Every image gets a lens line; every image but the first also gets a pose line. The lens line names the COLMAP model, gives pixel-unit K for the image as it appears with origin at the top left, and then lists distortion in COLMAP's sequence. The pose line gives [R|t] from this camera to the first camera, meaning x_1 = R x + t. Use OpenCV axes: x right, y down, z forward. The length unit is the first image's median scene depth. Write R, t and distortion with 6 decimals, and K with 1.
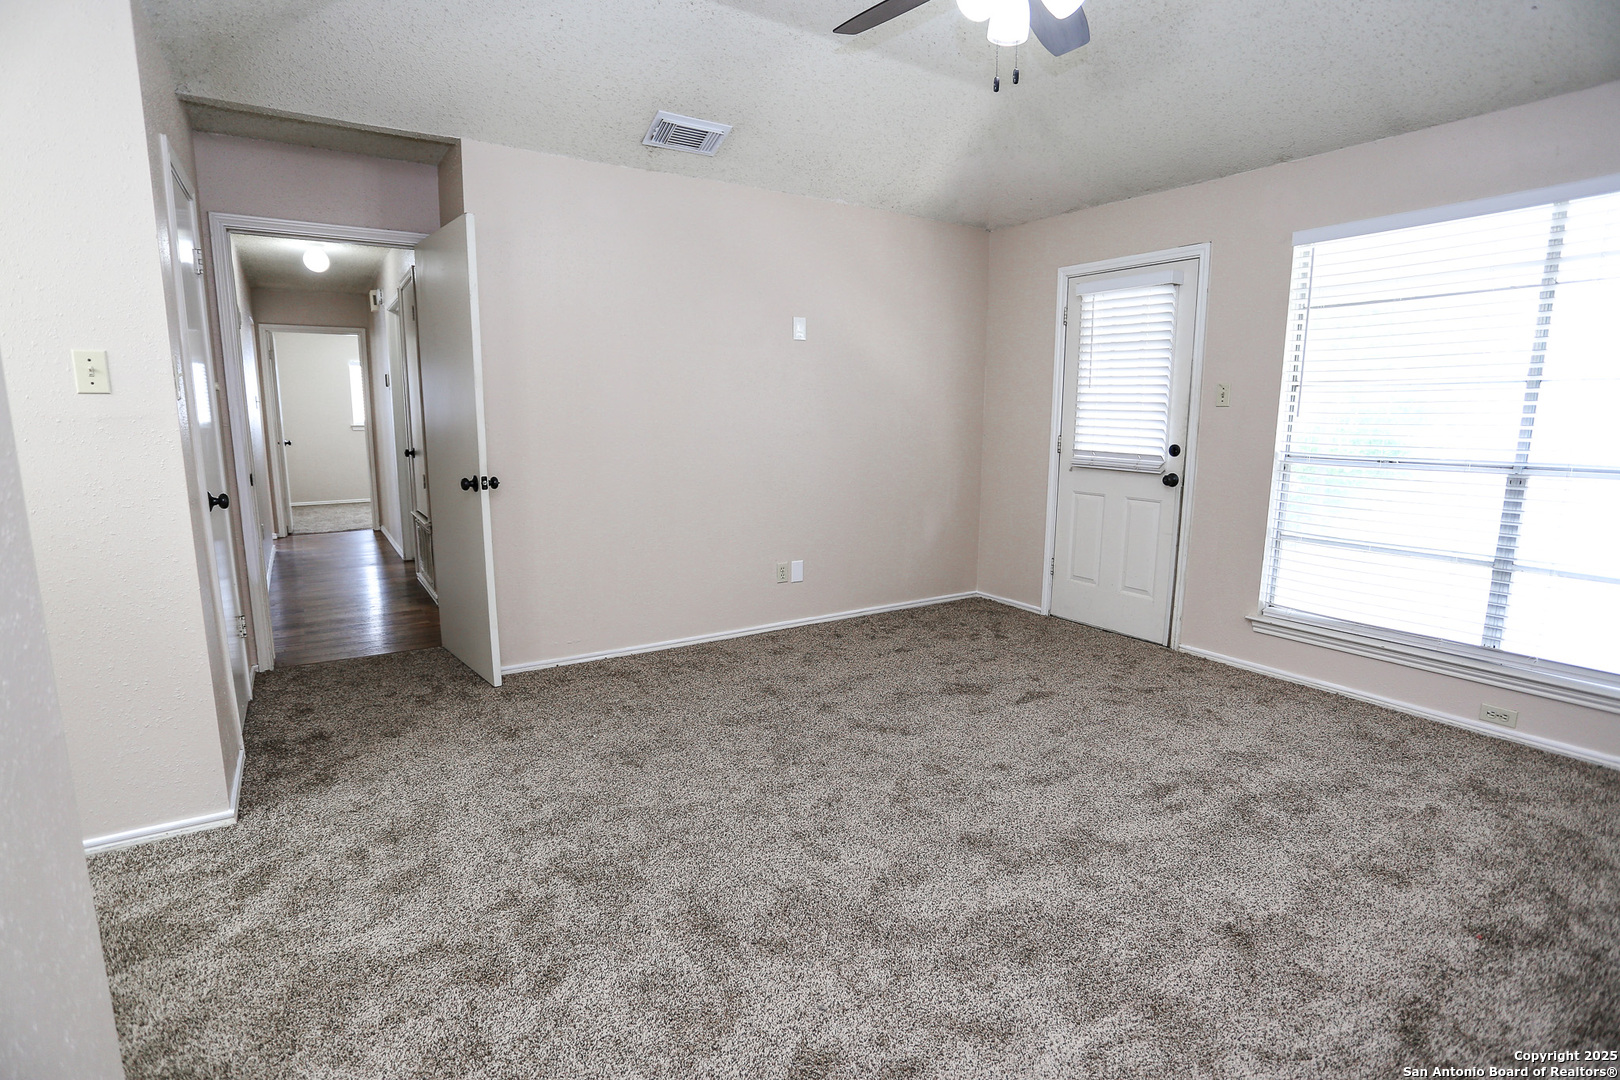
lens RADIAL K [[803.7, 0, 802.1], [0, 803.7, 544.8], [0, 0, 1]] dist [-0.075968, 0.032139]
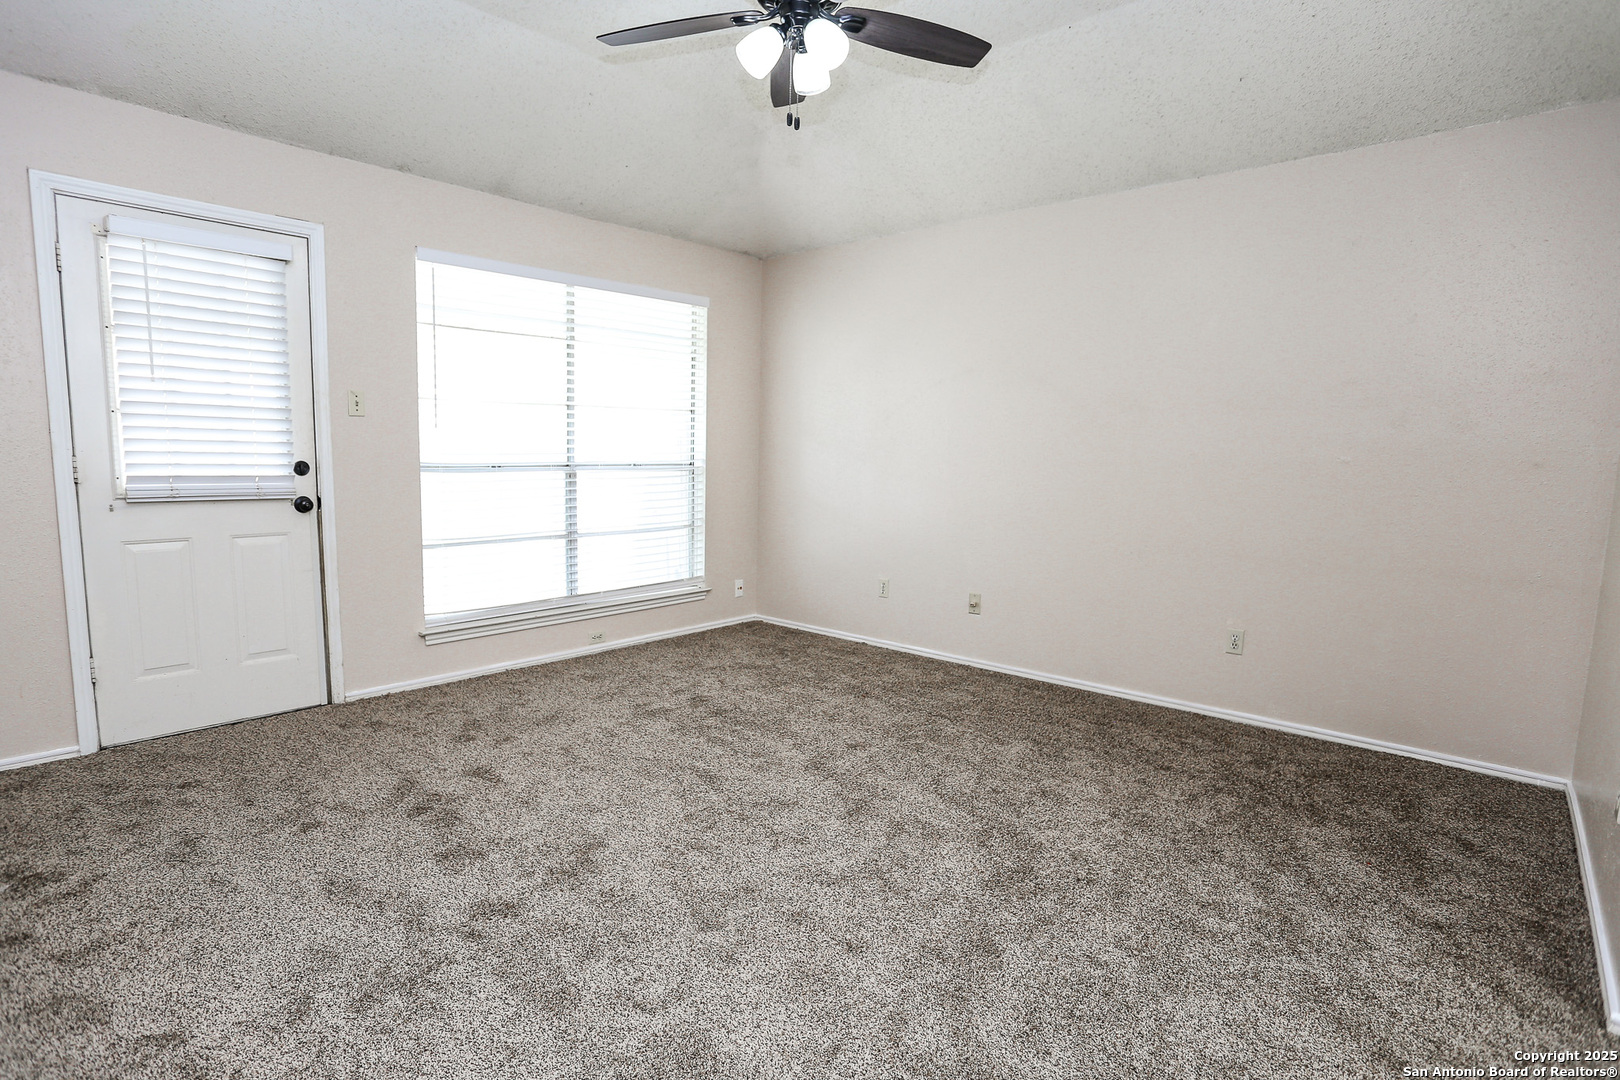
lens RADIAL K [[803.7, 0, 802.1], [0, 803.7, 544.8], [0, 0, 1]] dist [-0.075968, 0.032139]
pose [[-0.260745, -0.118356, 0.958125, -0.527781], [0.144598, 0.976473, 0.159974, -0.113869], [-0.954517, 0.180255, -0.237497, 0.840461]]
